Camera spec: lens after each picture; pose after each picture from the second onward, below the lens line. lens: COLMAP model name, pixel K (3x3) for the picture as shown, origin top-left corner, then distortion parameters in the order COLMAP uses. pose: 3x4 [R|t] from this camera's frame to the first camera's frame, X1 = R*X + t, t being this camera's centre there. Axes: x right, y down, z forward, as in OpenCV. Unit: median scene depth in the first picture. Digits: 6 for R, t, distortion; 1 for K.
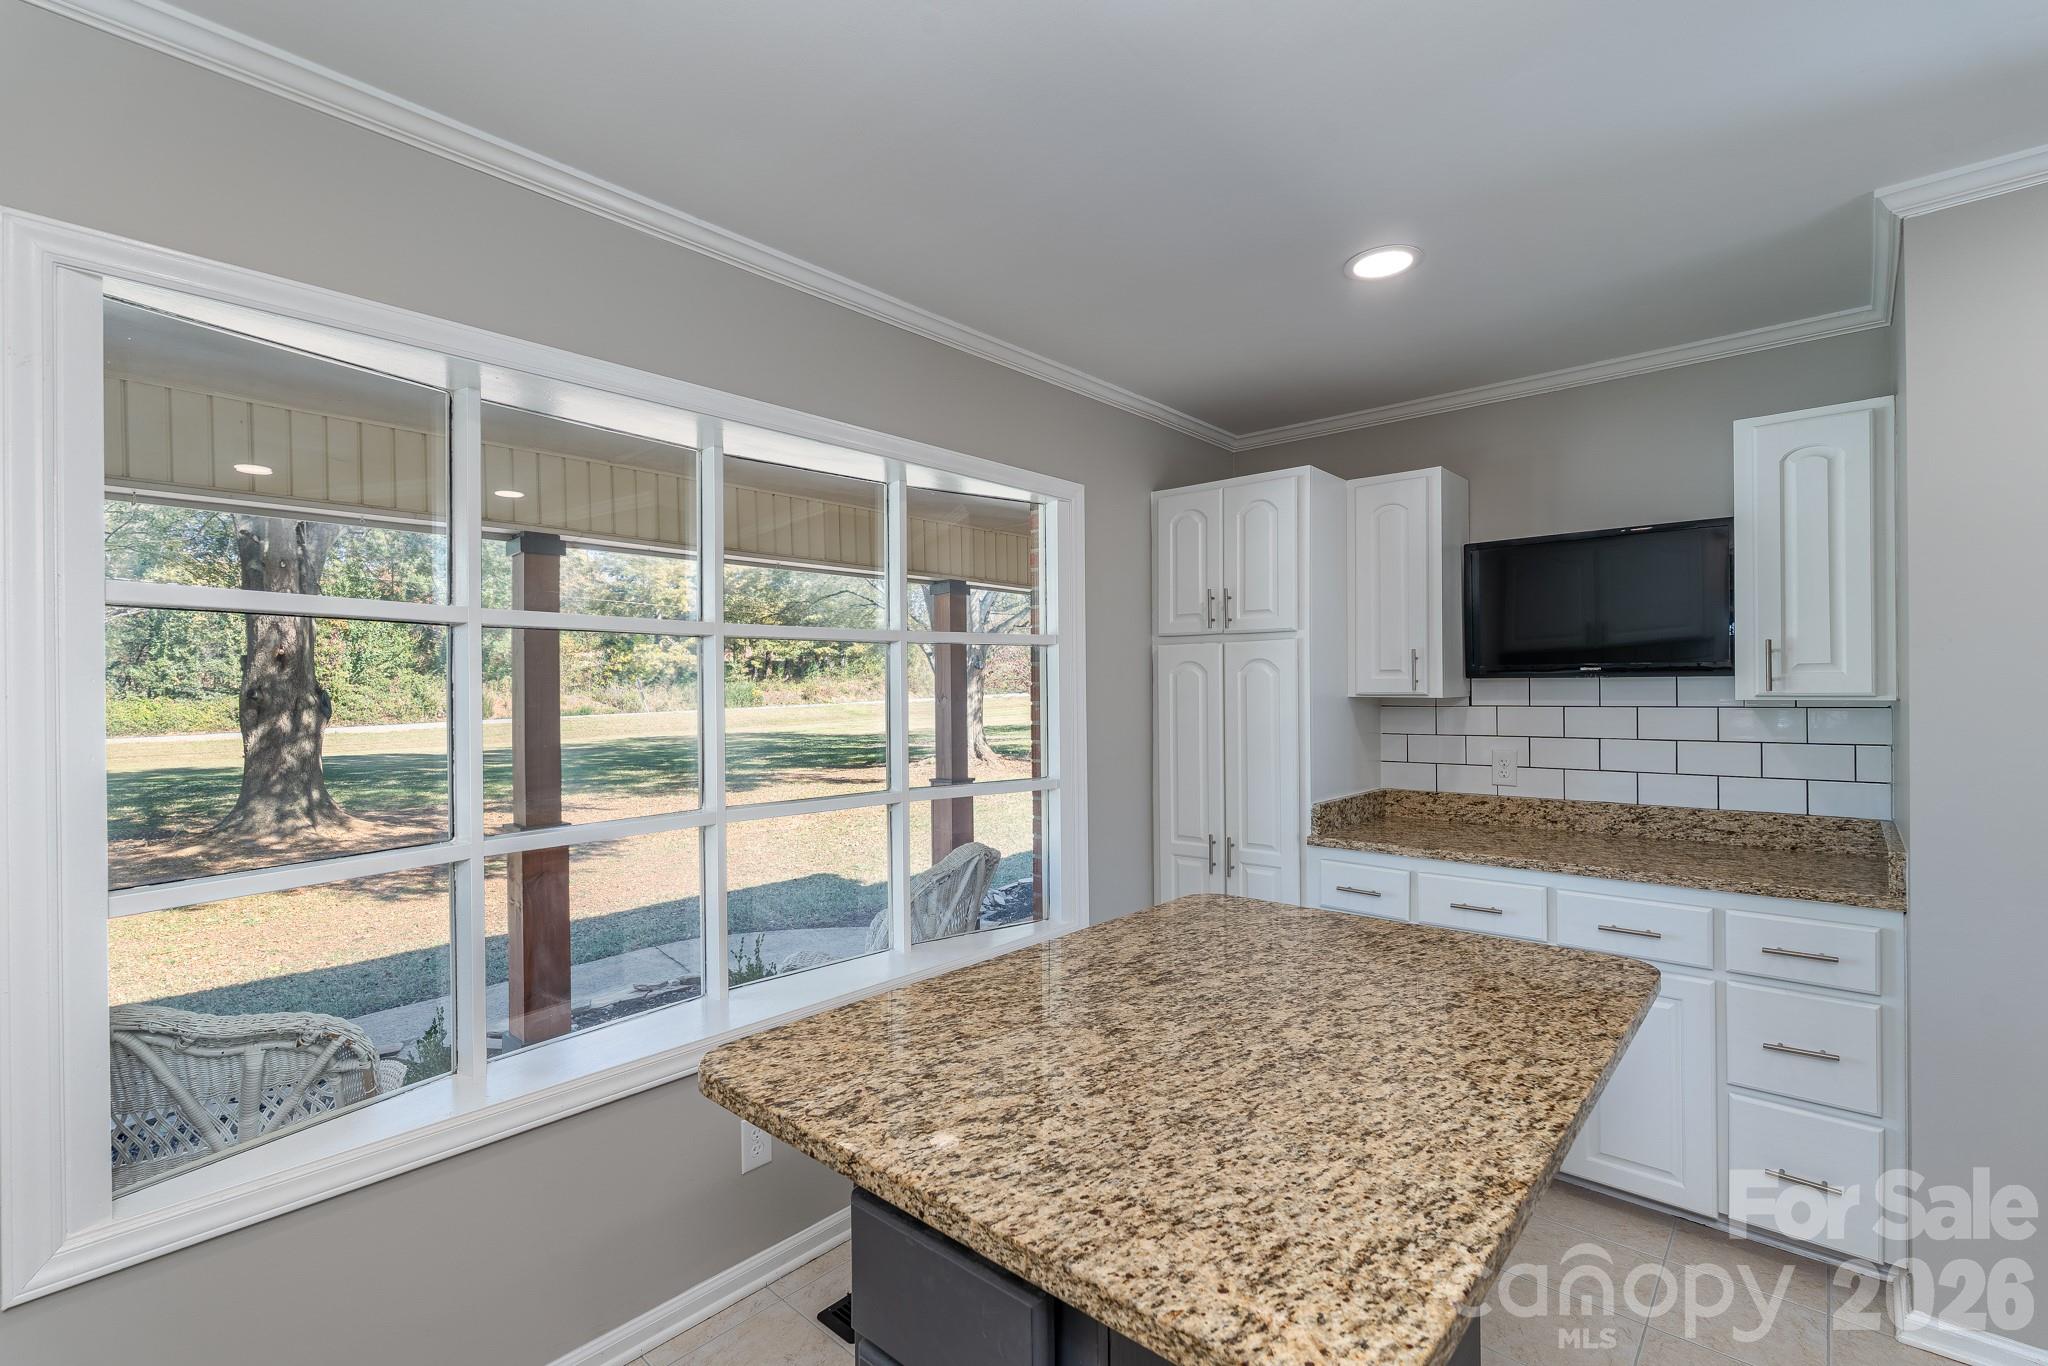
lens RADIAL K [[925.4, 0, 1026.2], [0, 925.4, 689.8], [0, 0, 1]] dist [0.000648, 0.000061]
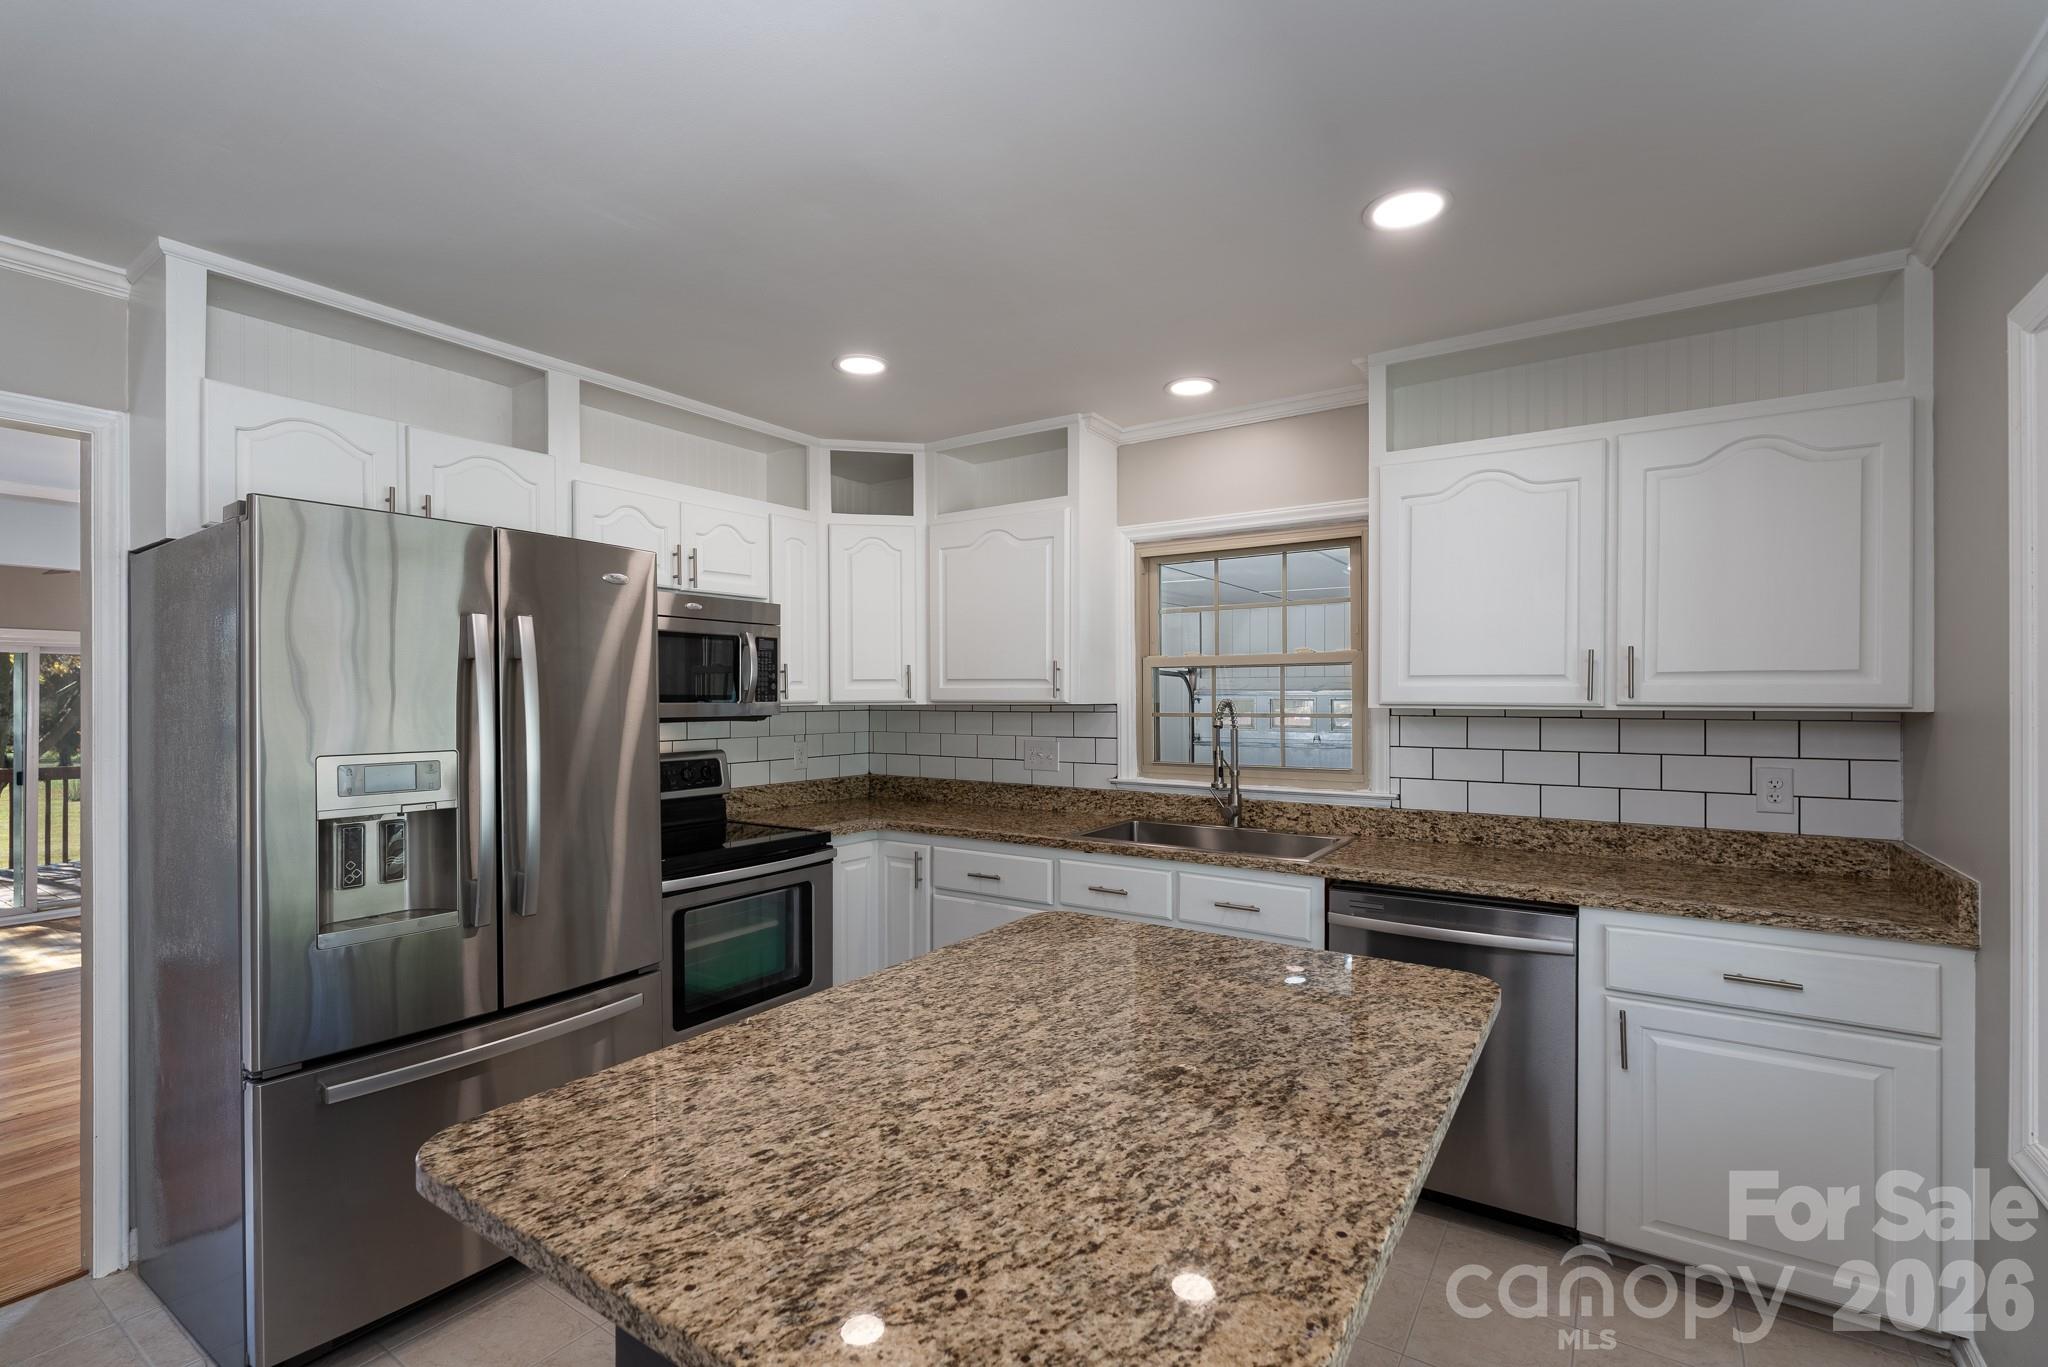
lens RADIAL K [[925.4, 0, 1023.8], [0, 925.4, 695.0], [0, 0, 1]] dist [0.000648, 0.000061]
pose [[-0.990561, 0.009606, -0.136734, 0.408297], [0.010363, 0.999935, -0.004825, 0.001490], [0.136678, -0.006196, -0.990596, 1.924978]]
